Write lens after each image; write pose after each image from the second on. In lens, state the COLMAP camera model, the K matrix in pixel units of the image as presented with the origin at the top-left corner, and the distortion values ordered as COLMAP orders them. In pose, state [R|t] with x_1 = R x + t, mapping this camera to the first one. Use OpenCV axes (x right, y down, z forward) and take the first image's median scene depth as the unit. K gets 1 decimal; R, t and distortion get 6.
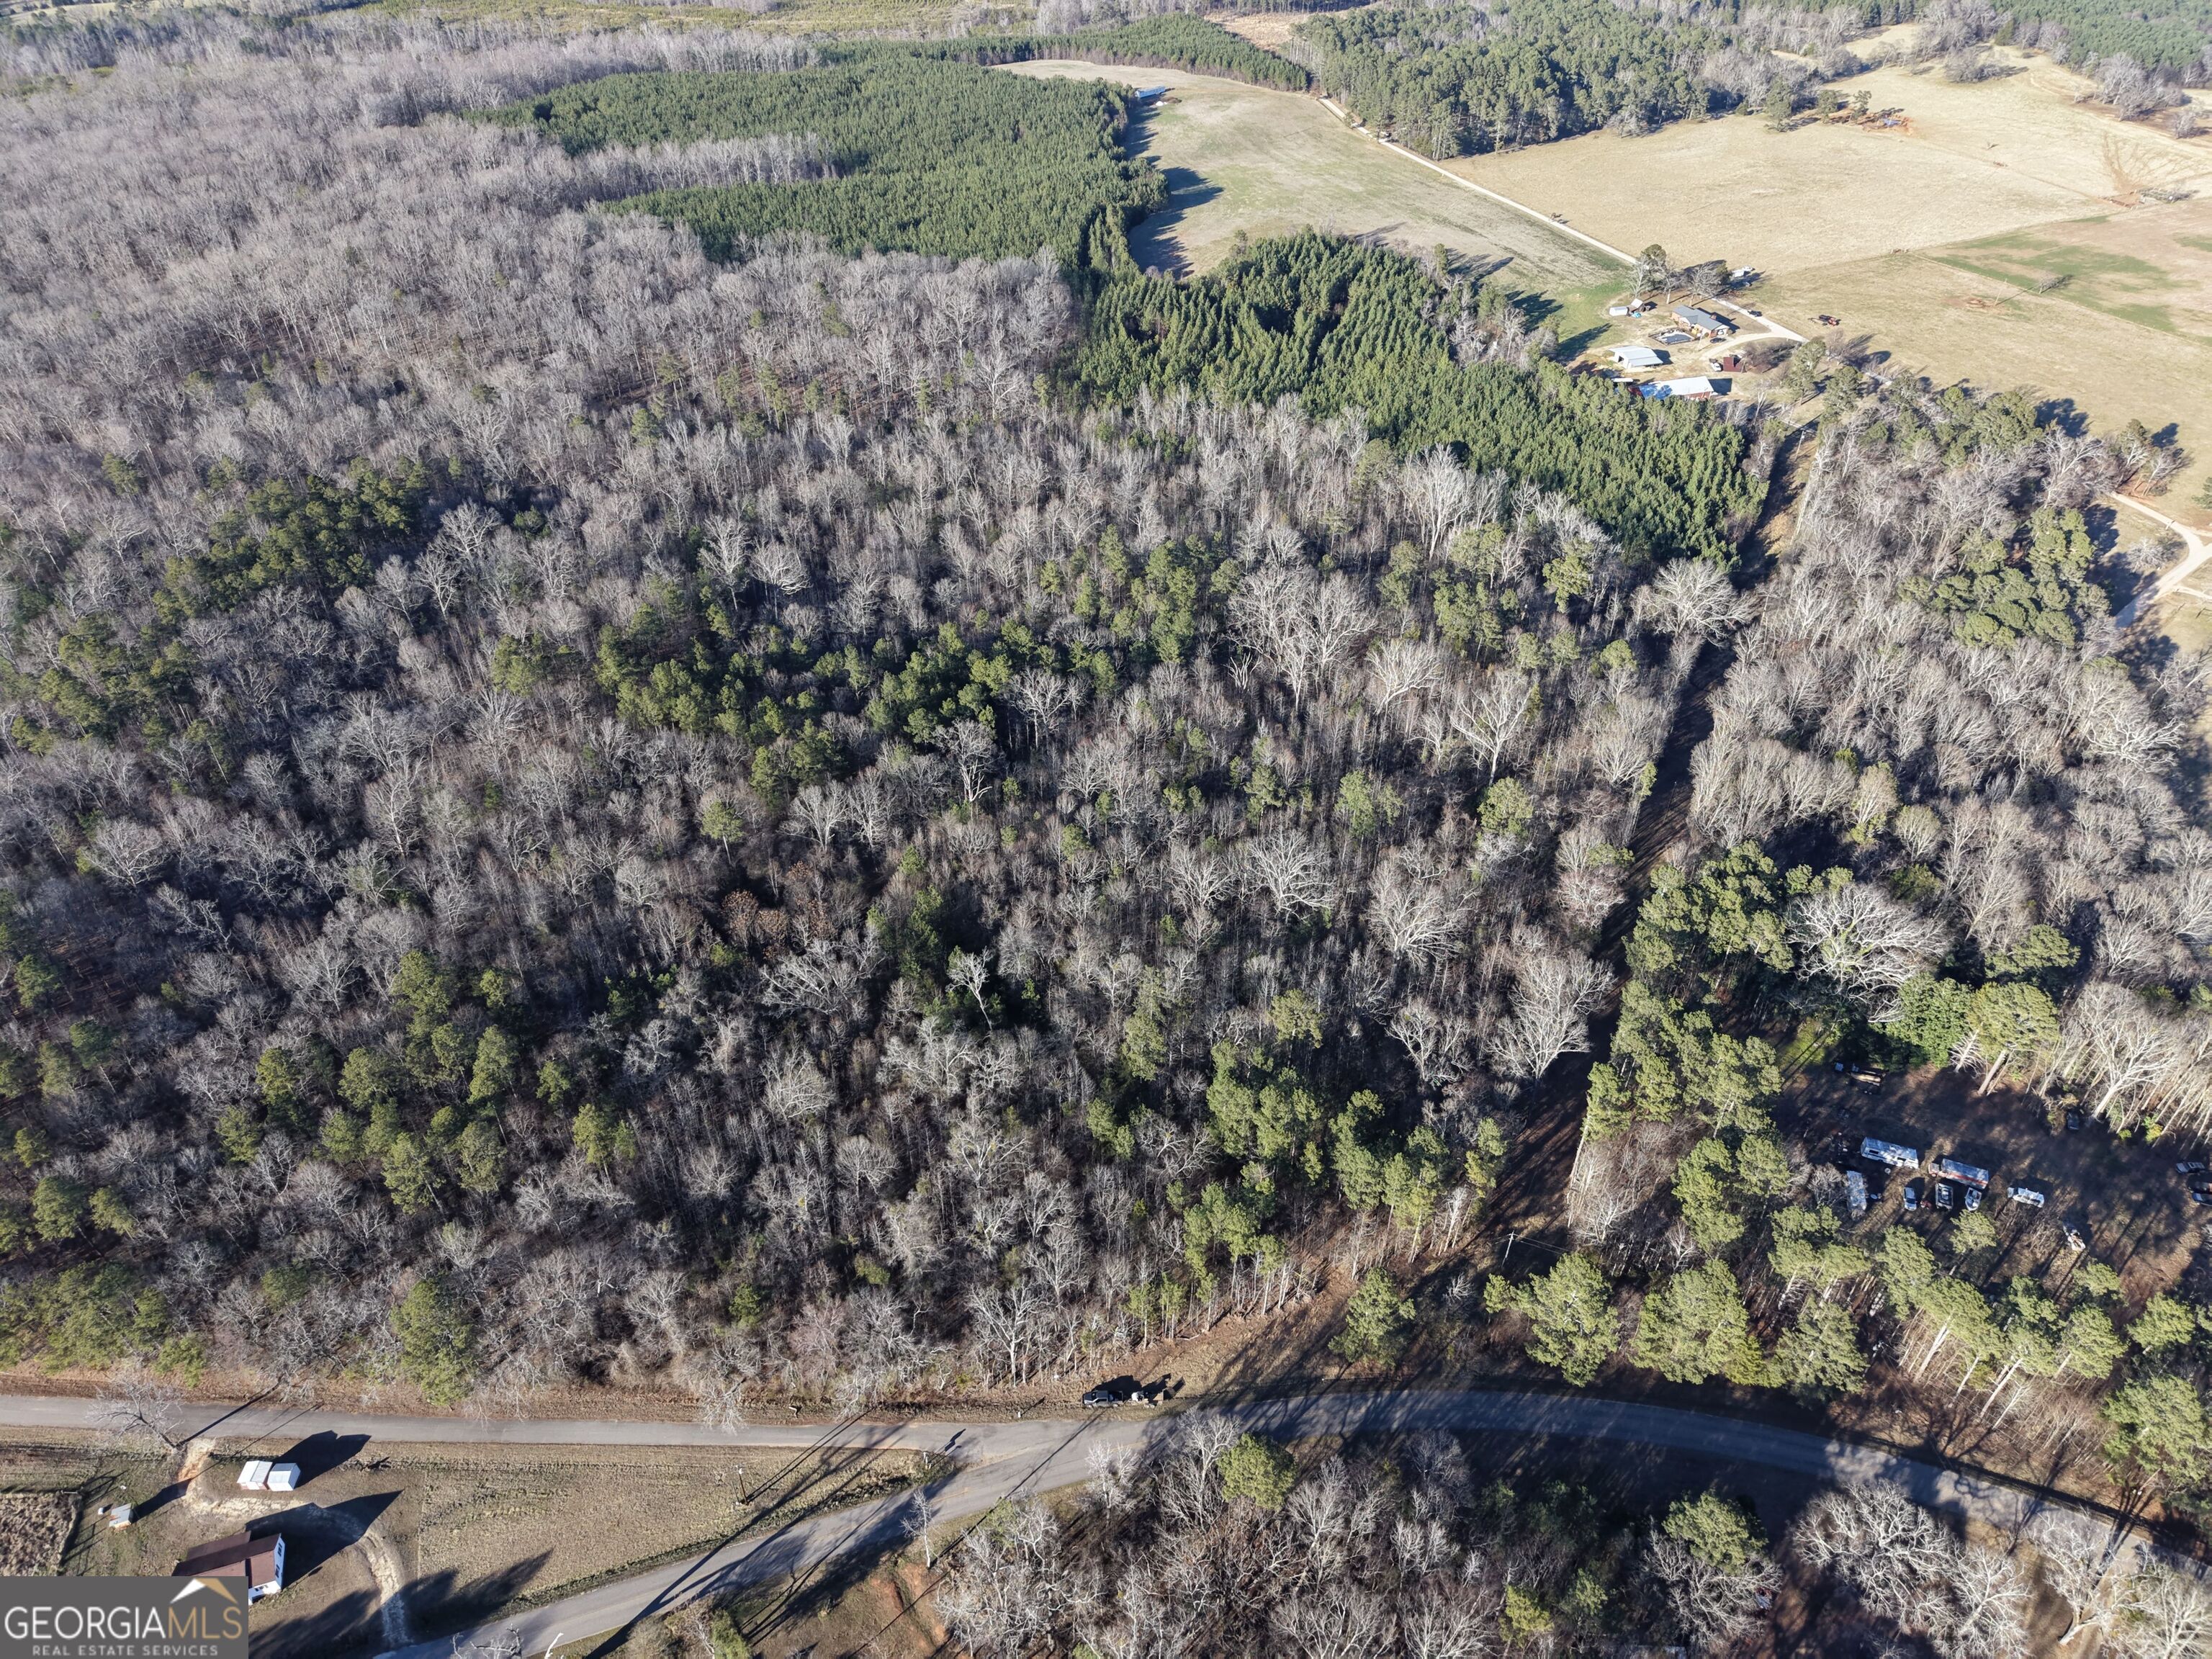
lens RADIAL K [[1450.7, 0, 1106.0], [0, 1450.7, 829.5], [0, 0, 1]] dist [0.045289, -0.000543]
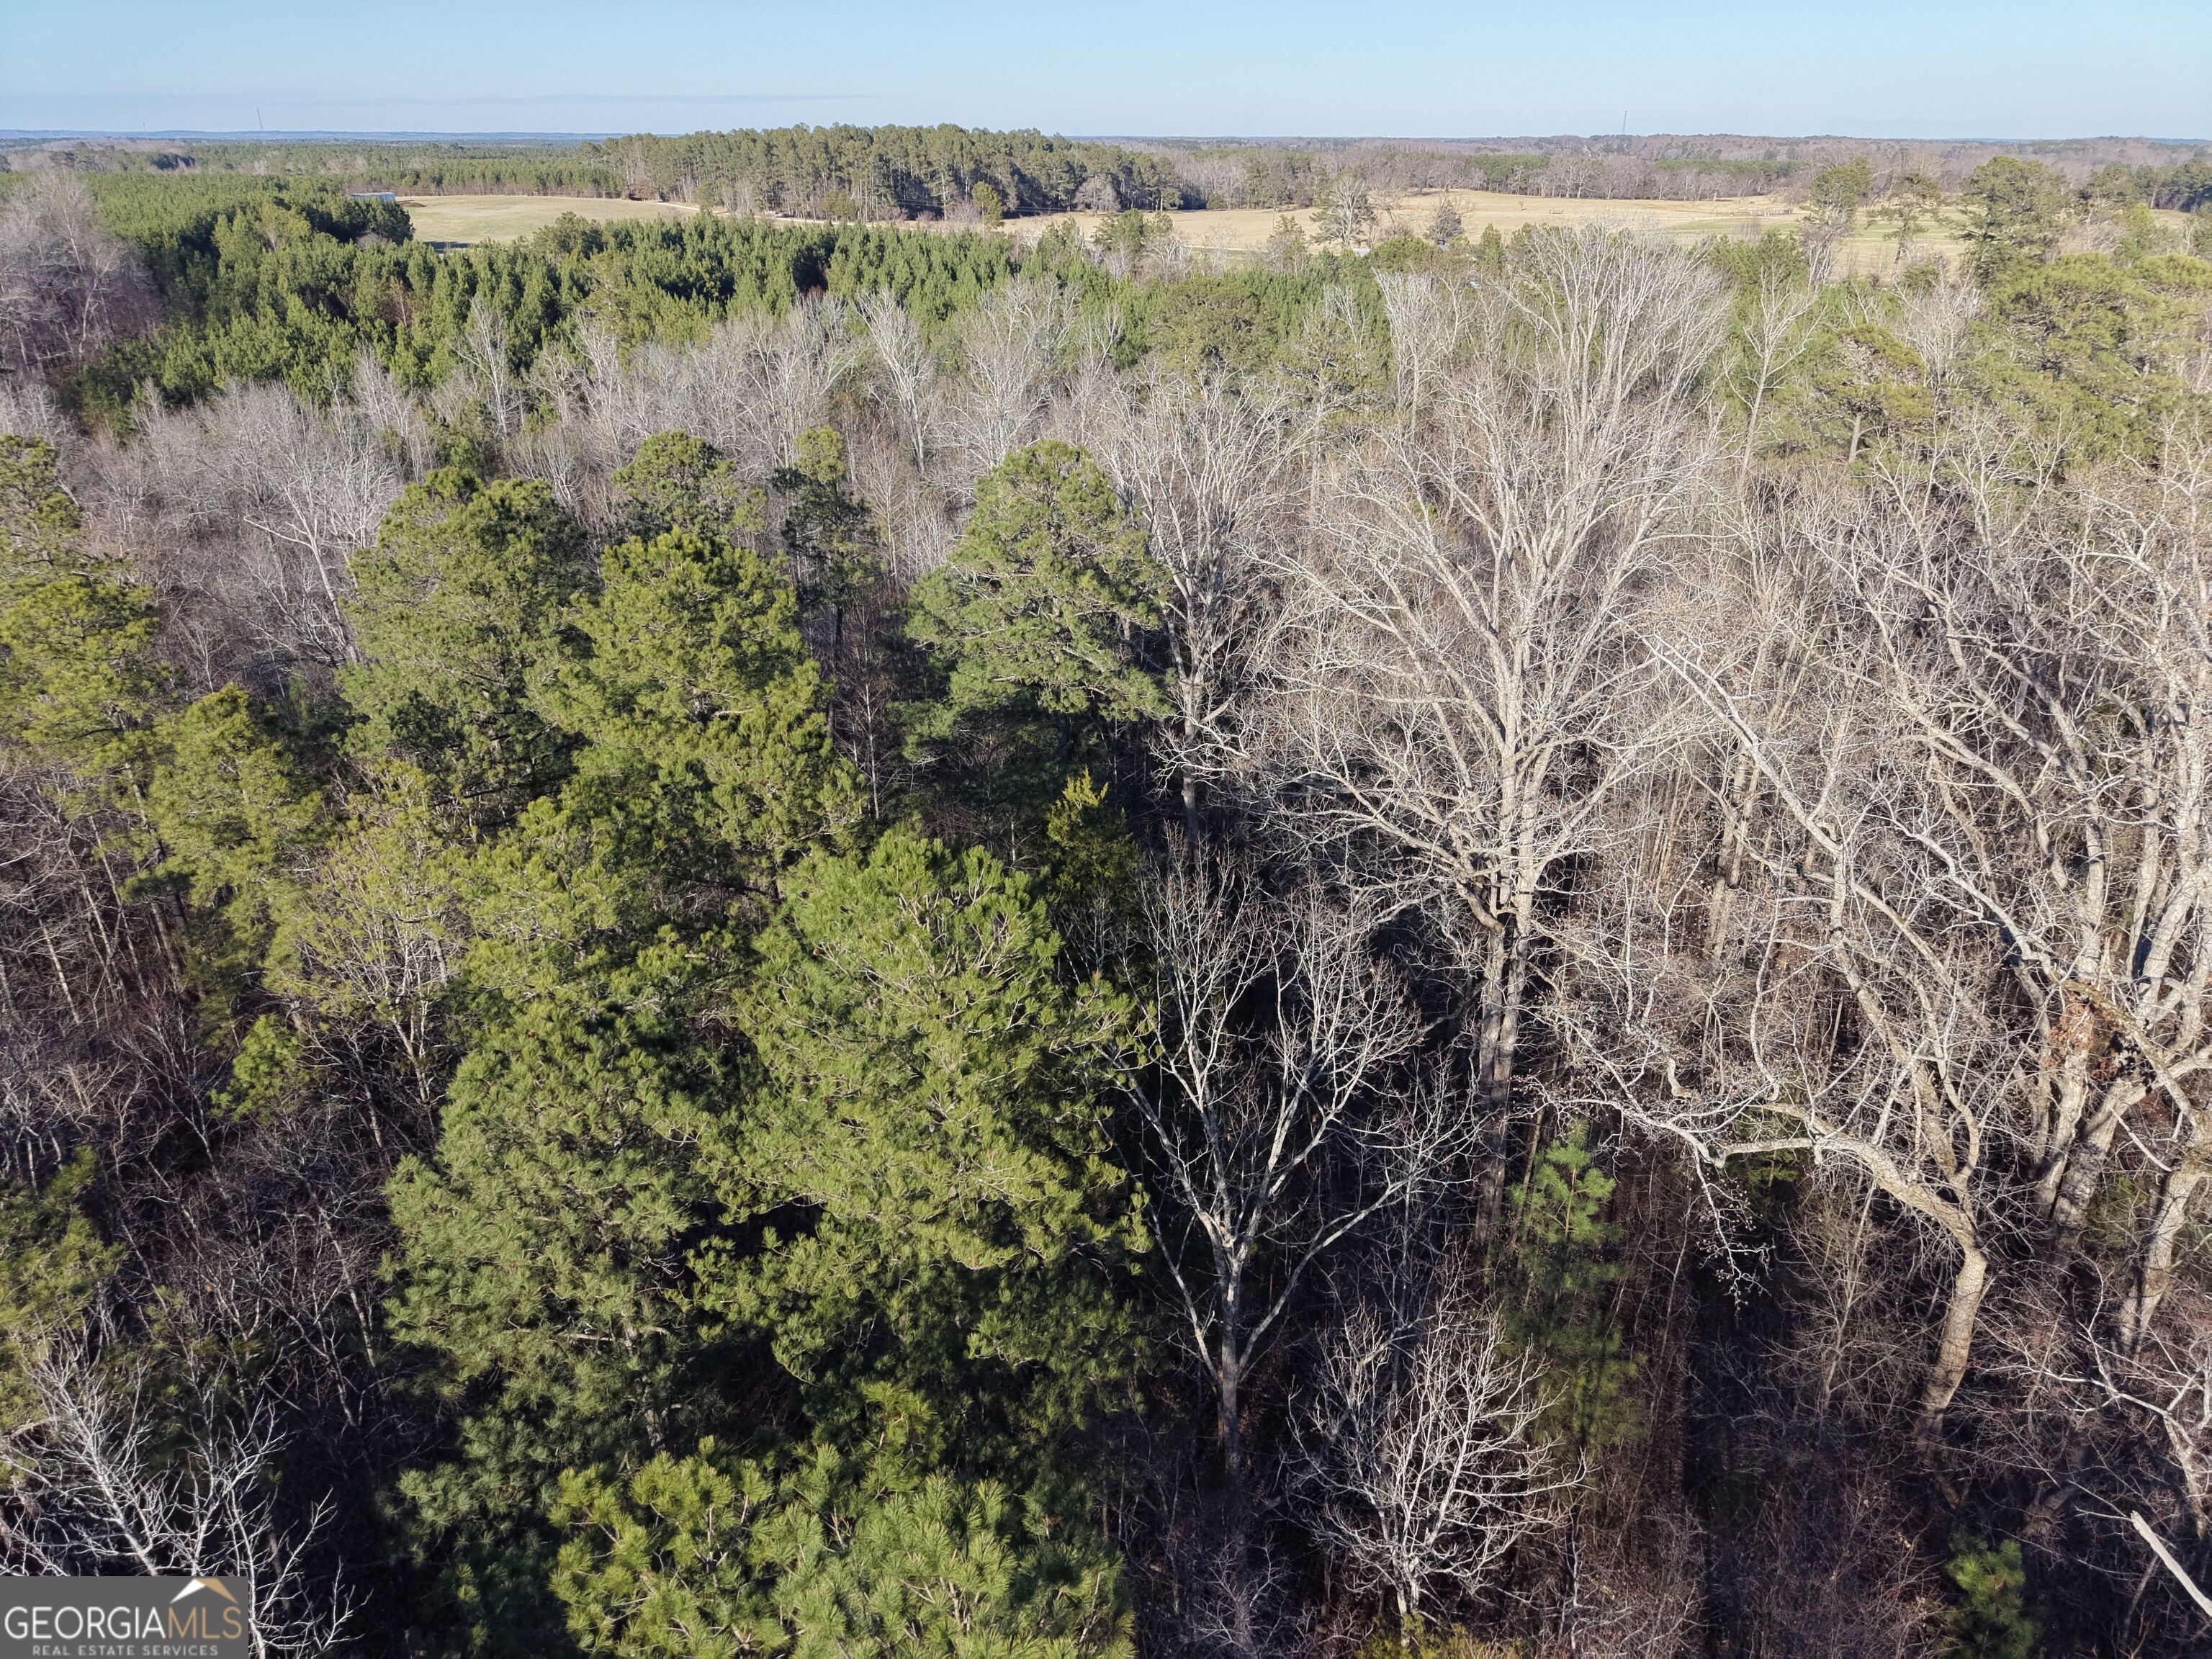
lens RADIAL K [[1479.5, 0, 1106.0], [0, 1479.5, 829.5], [0, 0, 1]] dist [0.005427, -0.004704]
pose [[0.901115, -0.179048, 0.394885, 0.057813], [0.262922, 0.949847, -0.169301, -0.222529], [-0.344767, 0.256384, 0.902997, 1.460102]]
